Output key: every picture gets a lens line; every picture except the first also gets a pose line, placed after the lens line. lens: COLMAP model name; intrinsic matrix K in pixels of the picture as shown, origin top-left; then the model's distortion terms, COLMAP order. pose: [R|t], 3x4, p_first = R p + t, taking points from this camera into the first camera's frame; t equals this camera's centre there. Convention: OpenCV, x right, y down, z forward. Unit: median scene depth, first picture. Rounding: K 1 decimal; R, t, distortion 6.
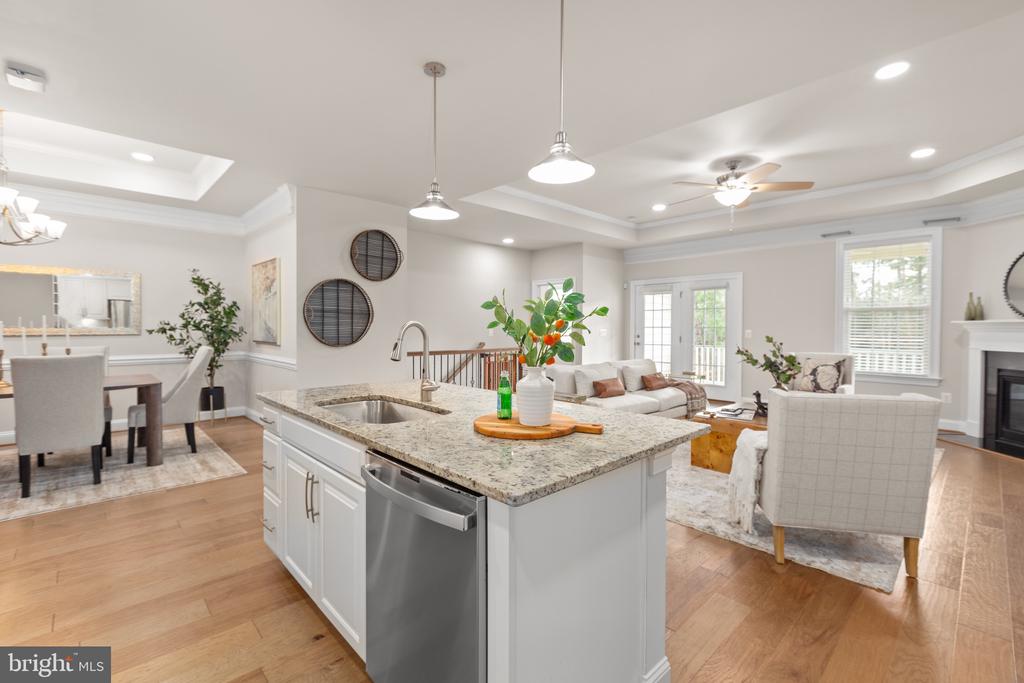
lens RADIAL K [[459.9, 0, 511.6], [0, 459.9, 335.0], [0, 0, 1]] dist [-0.007247, 0.001031]
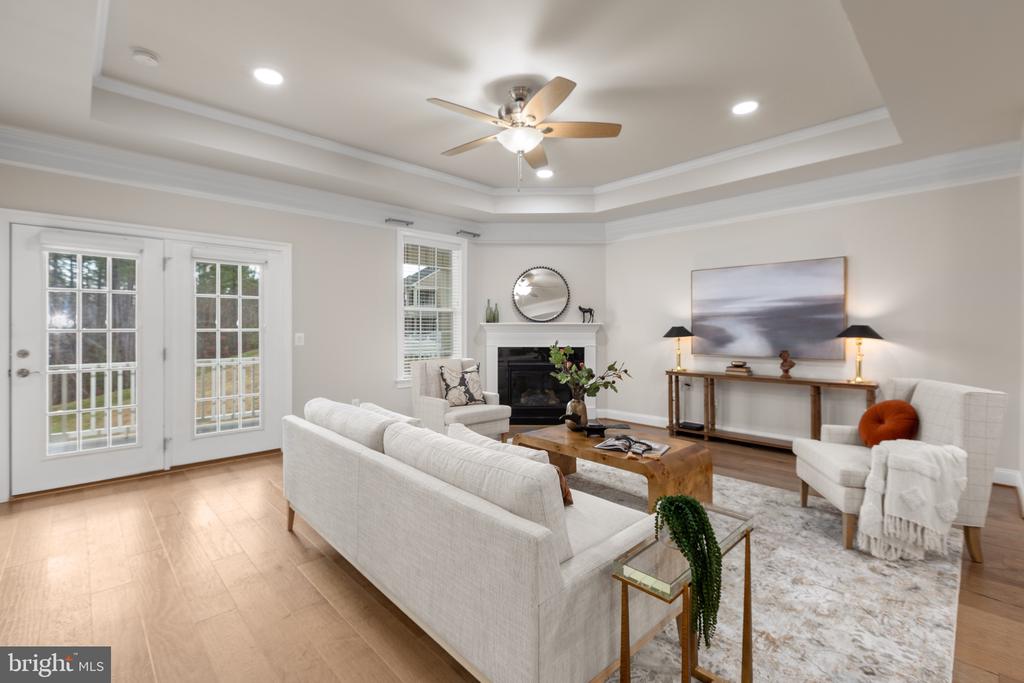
lens RADIAL K [[459.9, 0, 511.2], [0, 459.9, 332.9], [0, 0, 1]] dist [-0.007247, 0.001031]
pose [[-0.007134, -0.009918, 0.999925, -0.193339], [0.021646, 0.999715, 0.010071, -0.016148], [-0.999740, 0.021716, -0.006918, 0.932467]]
